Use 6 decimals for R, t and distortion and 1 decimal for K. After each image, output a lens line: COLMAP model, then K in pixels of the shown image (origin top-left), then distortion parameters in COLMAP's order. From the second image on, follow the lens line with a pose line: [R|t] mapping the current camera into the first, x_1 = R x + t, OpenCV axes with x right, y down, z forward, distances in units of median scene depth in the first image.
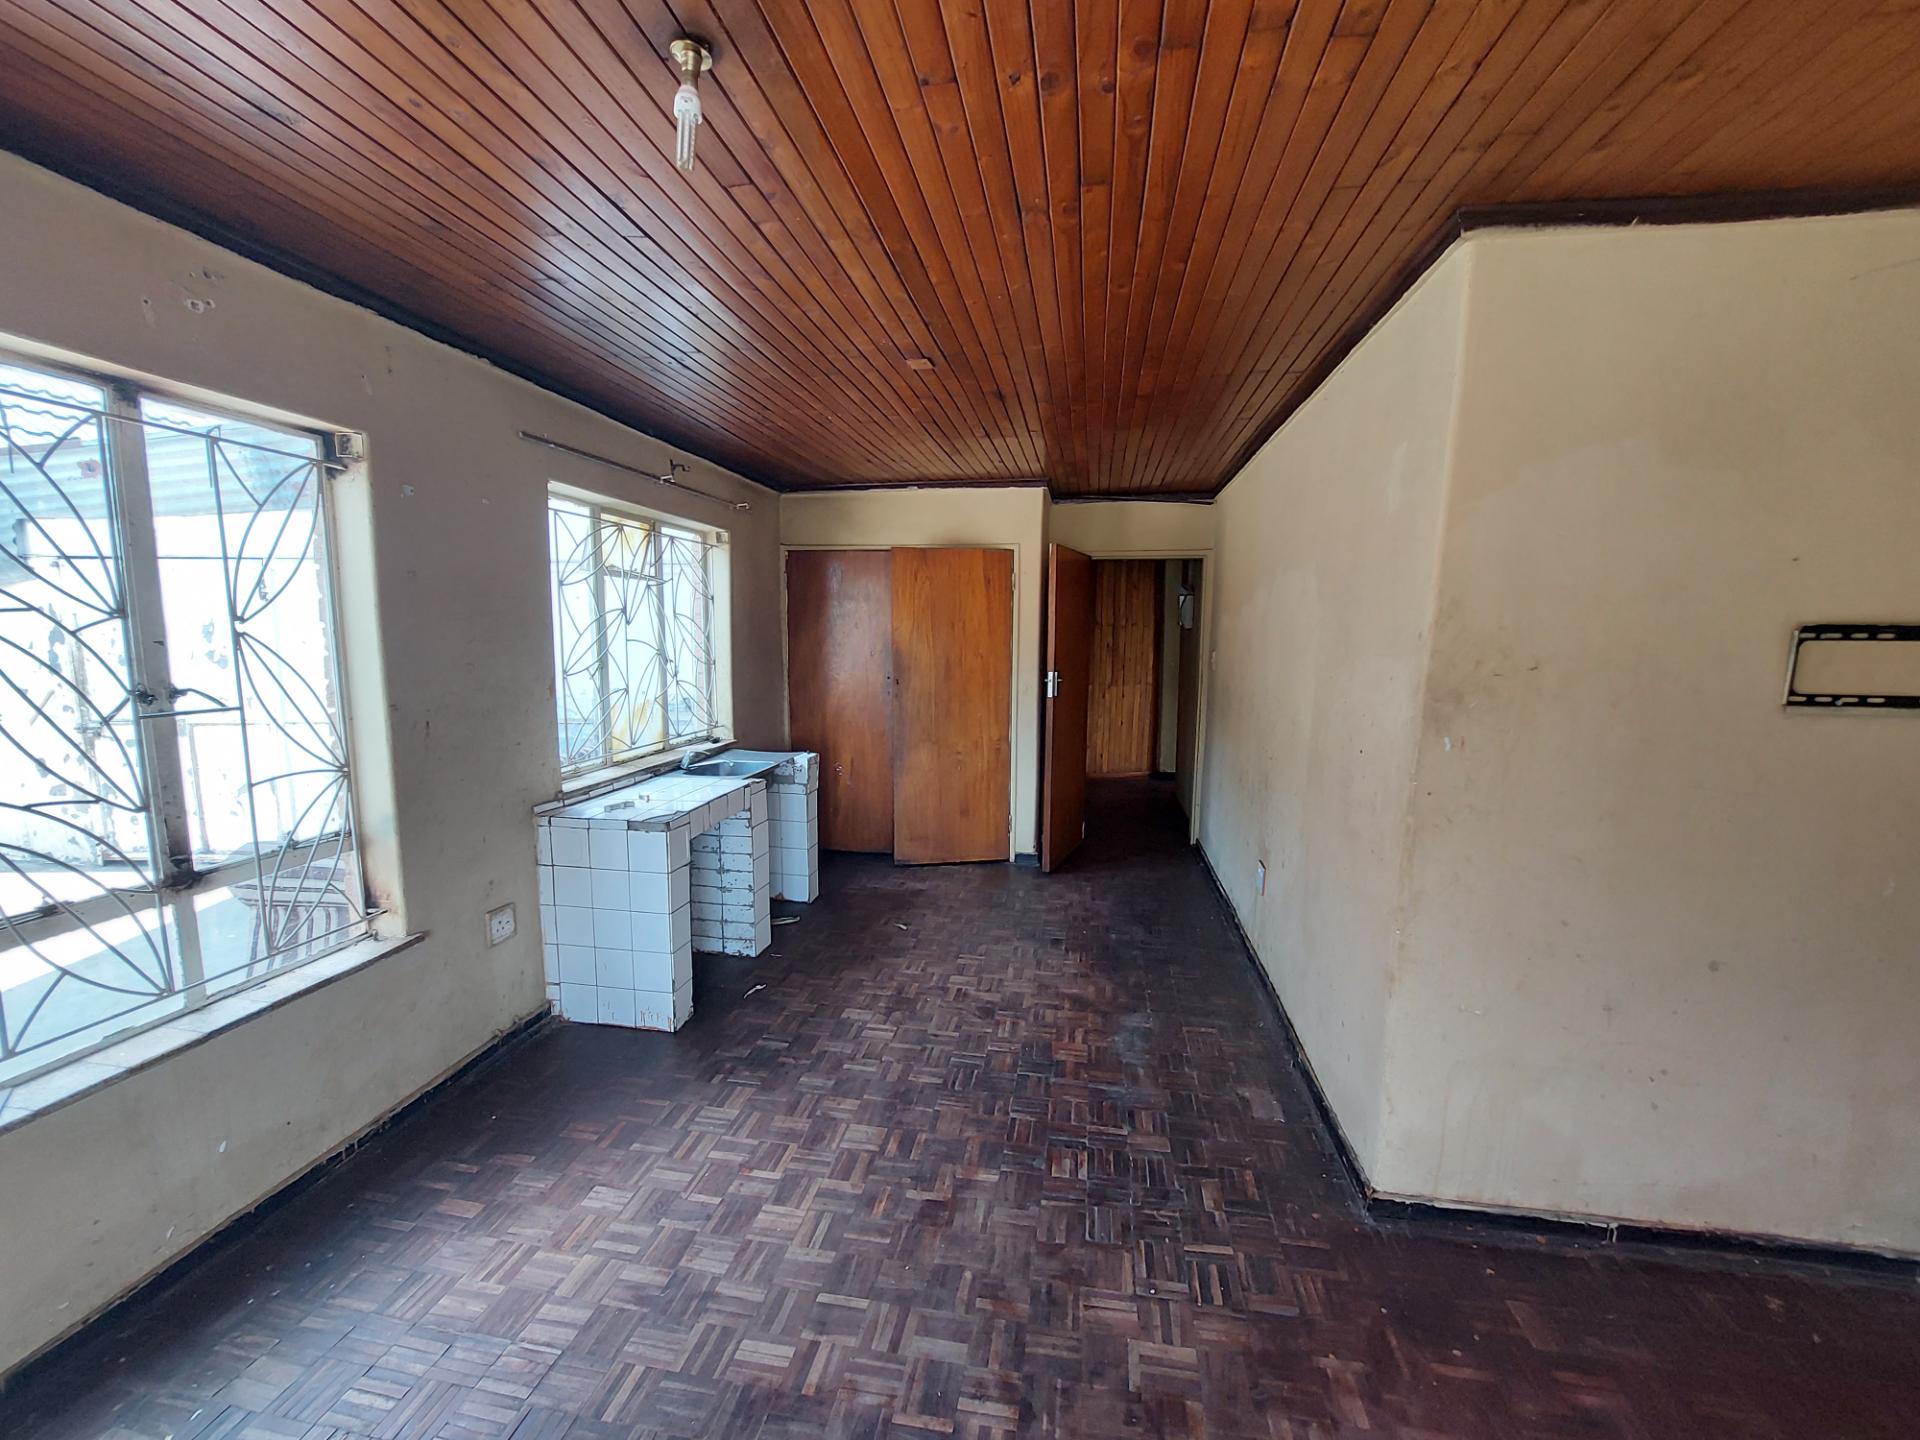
lens RADIAL K [[772.3, 0, 962.6], [0, 772.3, 730.6], [0, 0, 1]] dist [-0.011585, -0.002674]
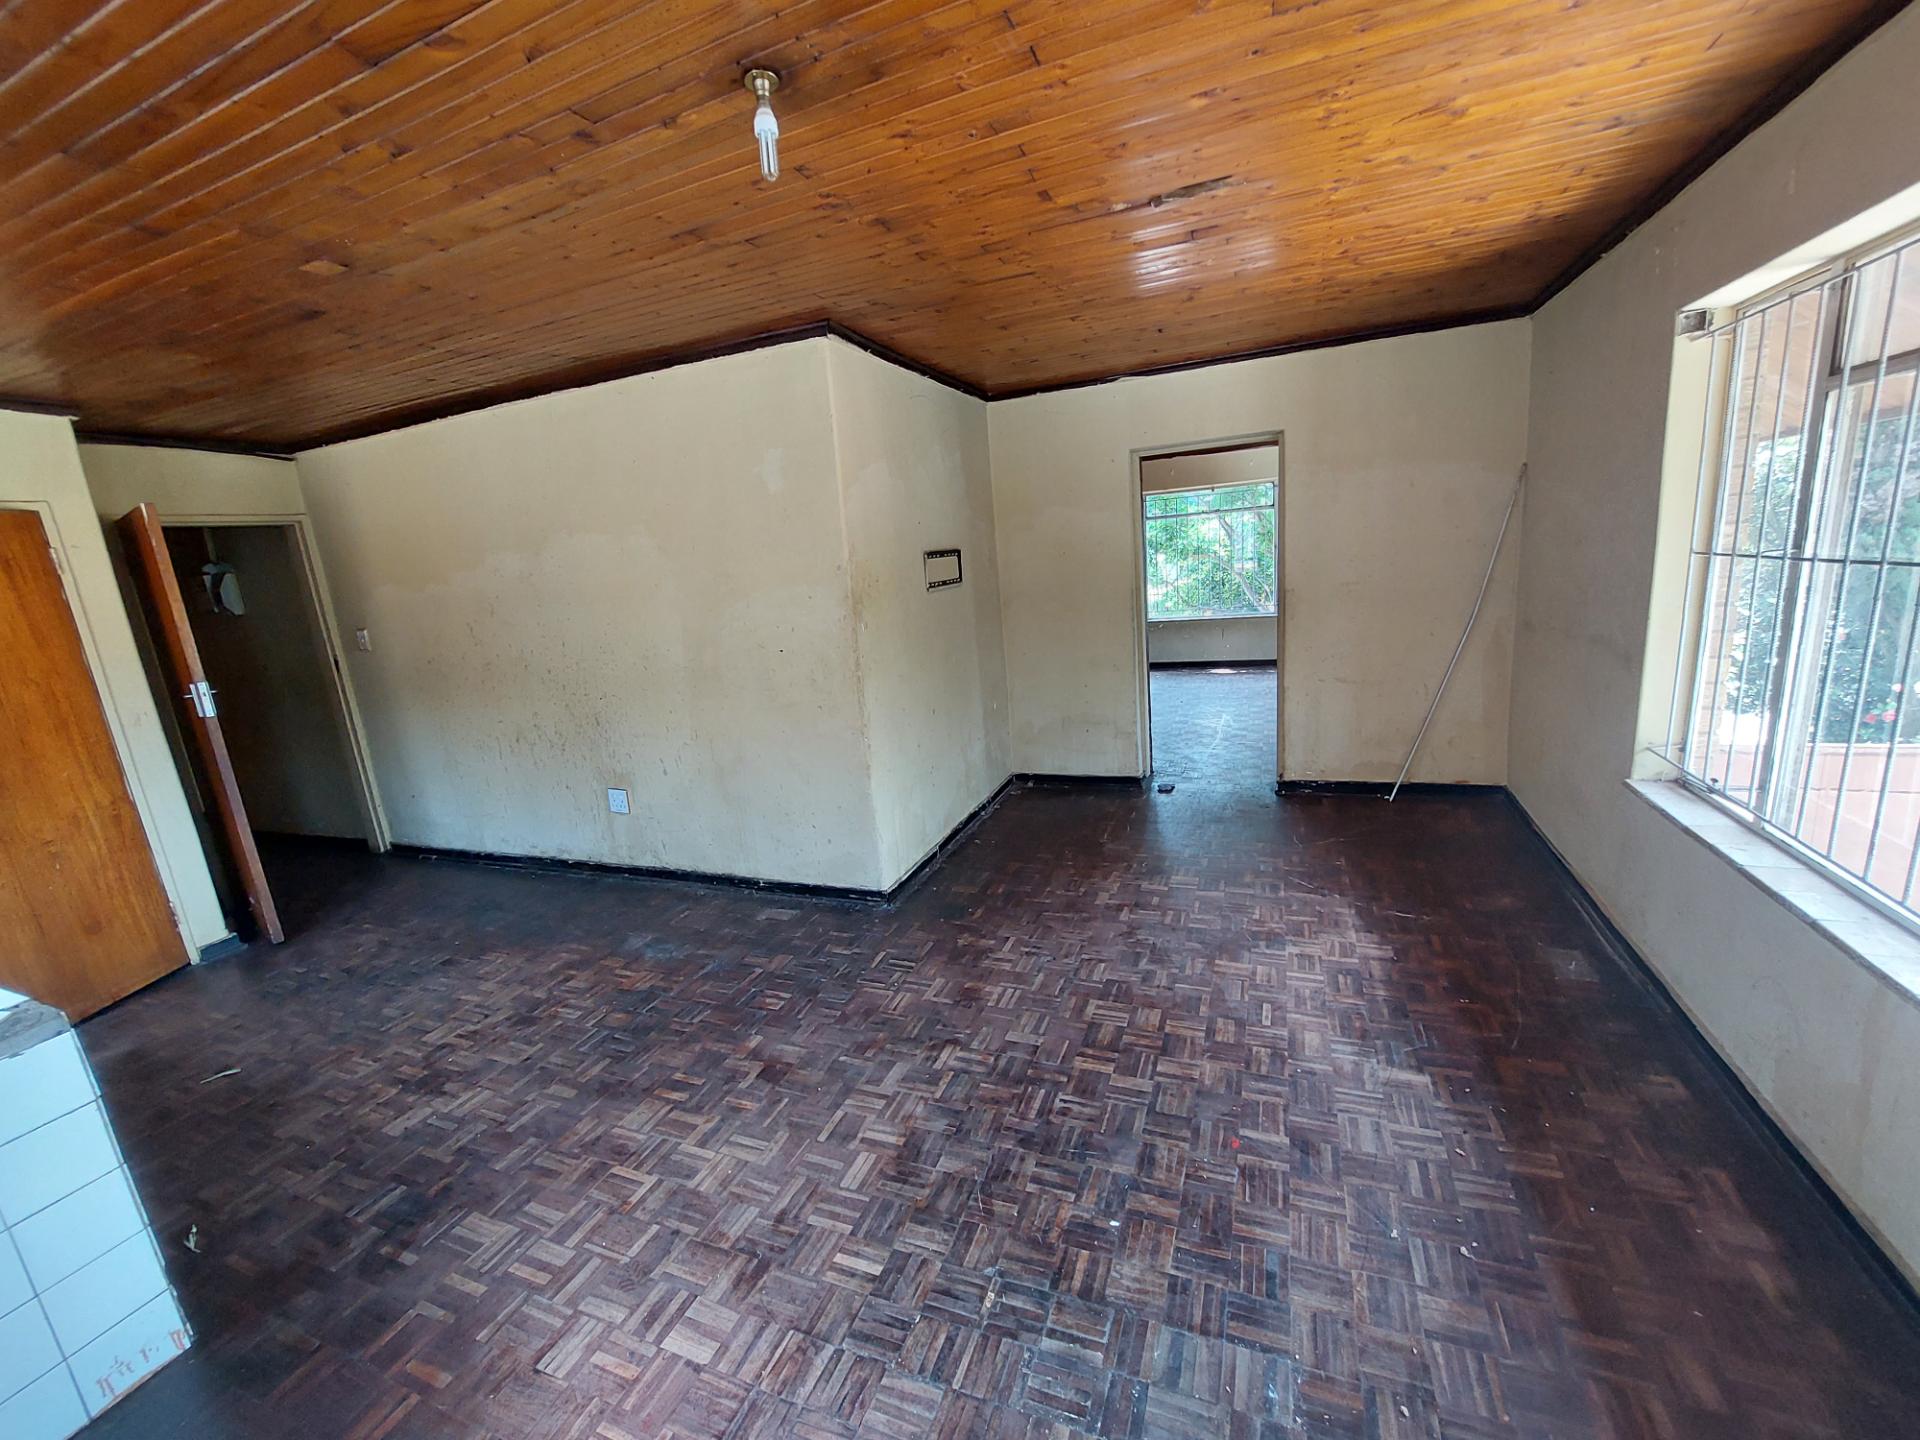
lens RADIAL K [[772.3, 0, 962.6], [0, 772.3, 730.6], [0, 0, 1]] dist [-0.011585, -0.002674]
pose [[0.206363, -0.245228, 0.947247, -0.575072], [0.211754, 0.956336, 0.201450, -0.034663], [-0.955288, 0.159011, 0.249281, 0.197922]]
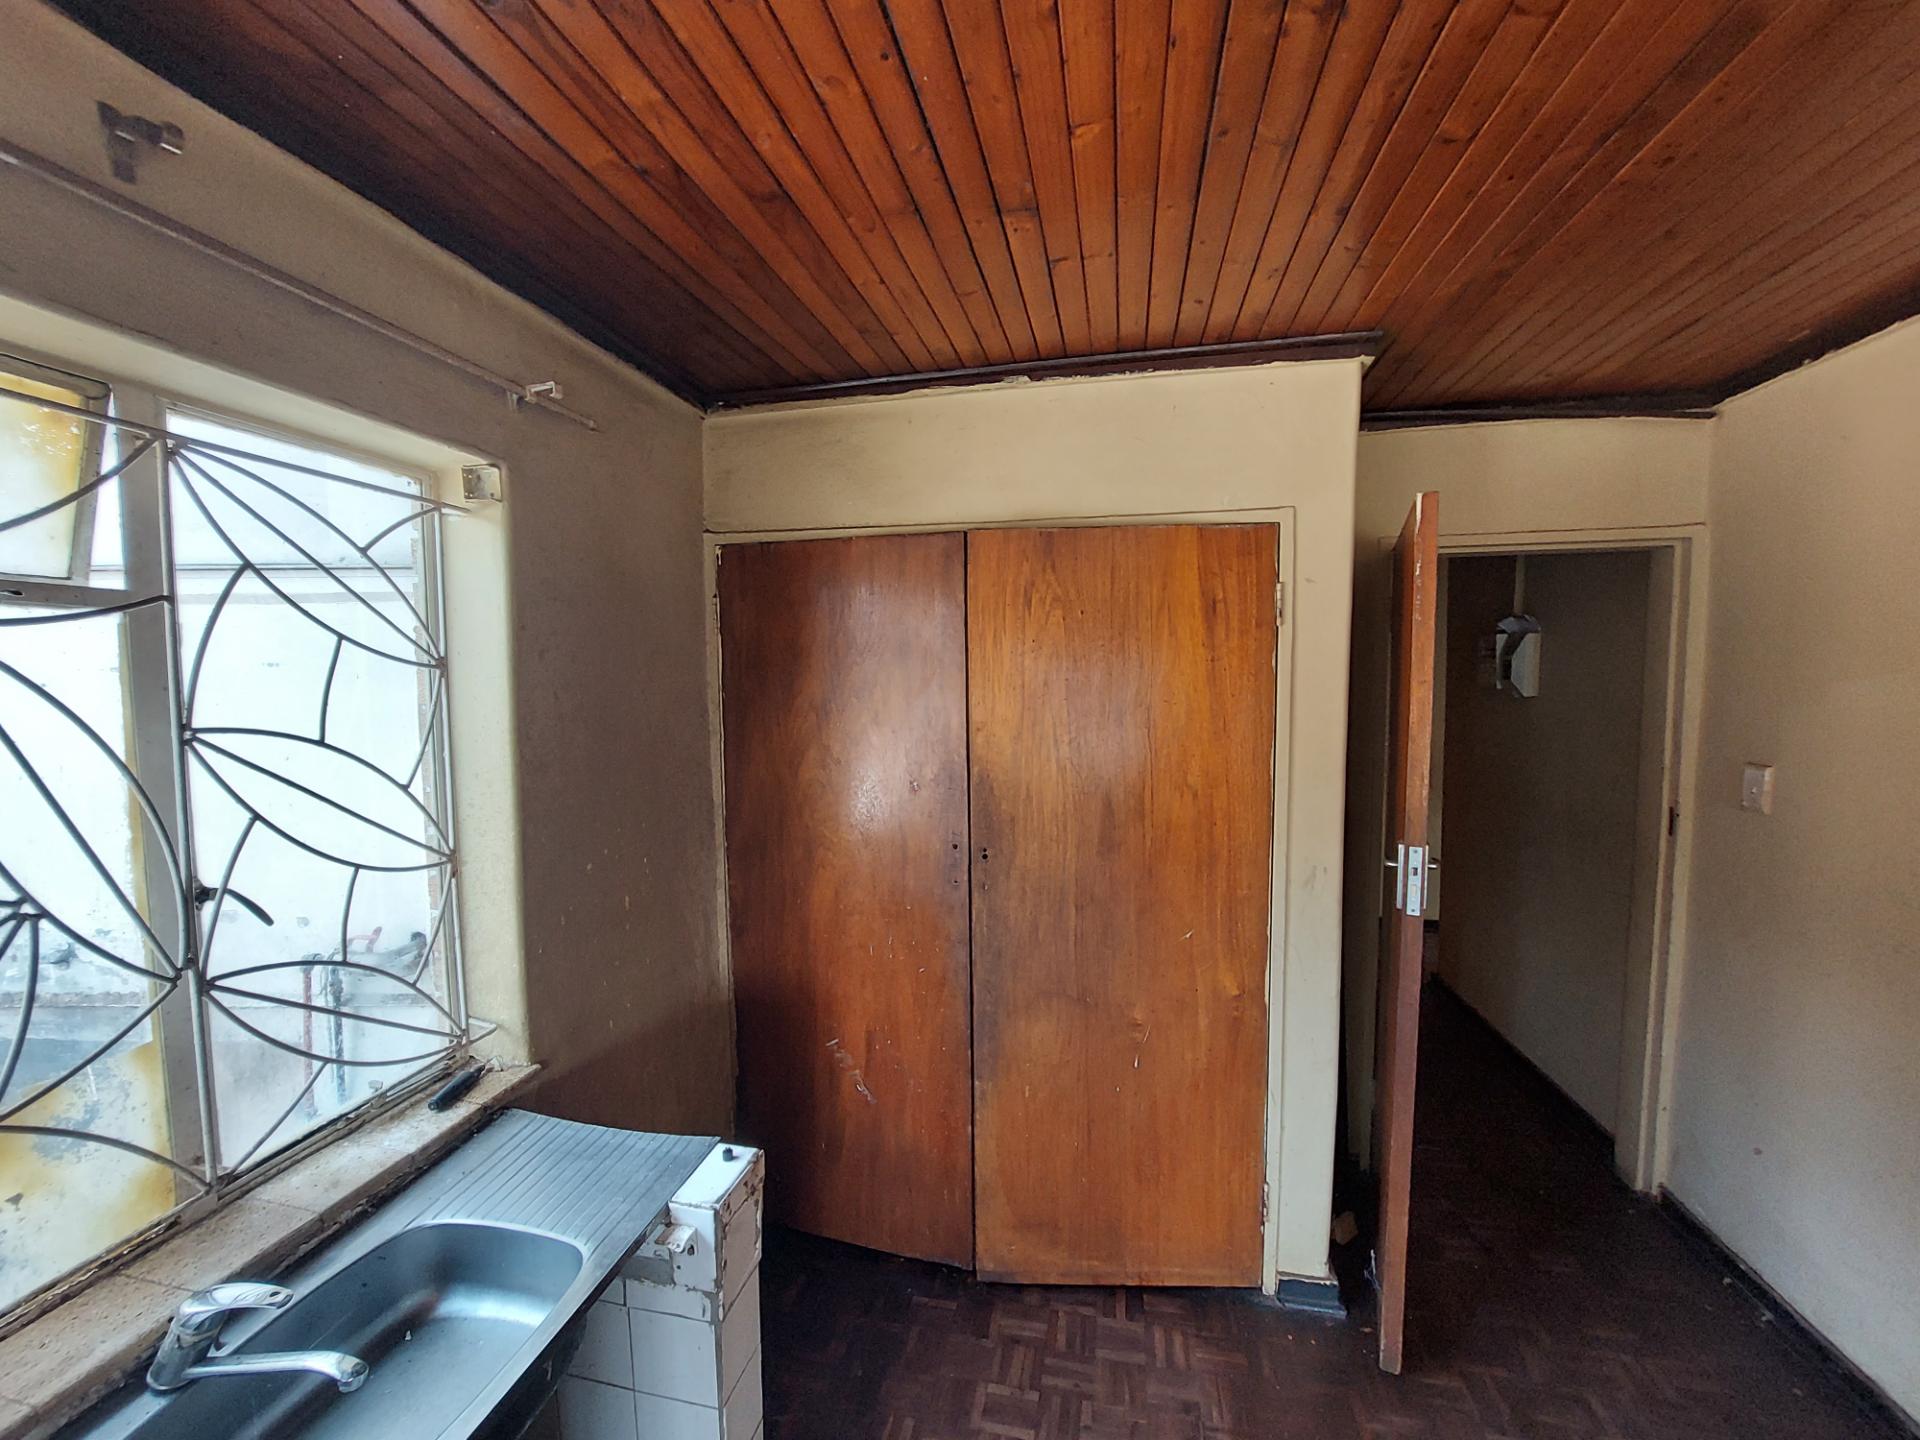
lens RADIAL K [[772.3, 0, 962.6], [0, 772.3, 730.6], [0, 0, 1]] dist [-0.011585, -0.002674]
pose [[0.999444, -0.013773, -0.030357, -0.117357], [0.012030, 0.998309, -0.056865, -0.152287], [0.031089, 0.056468, 0.997920, 0.851850]]
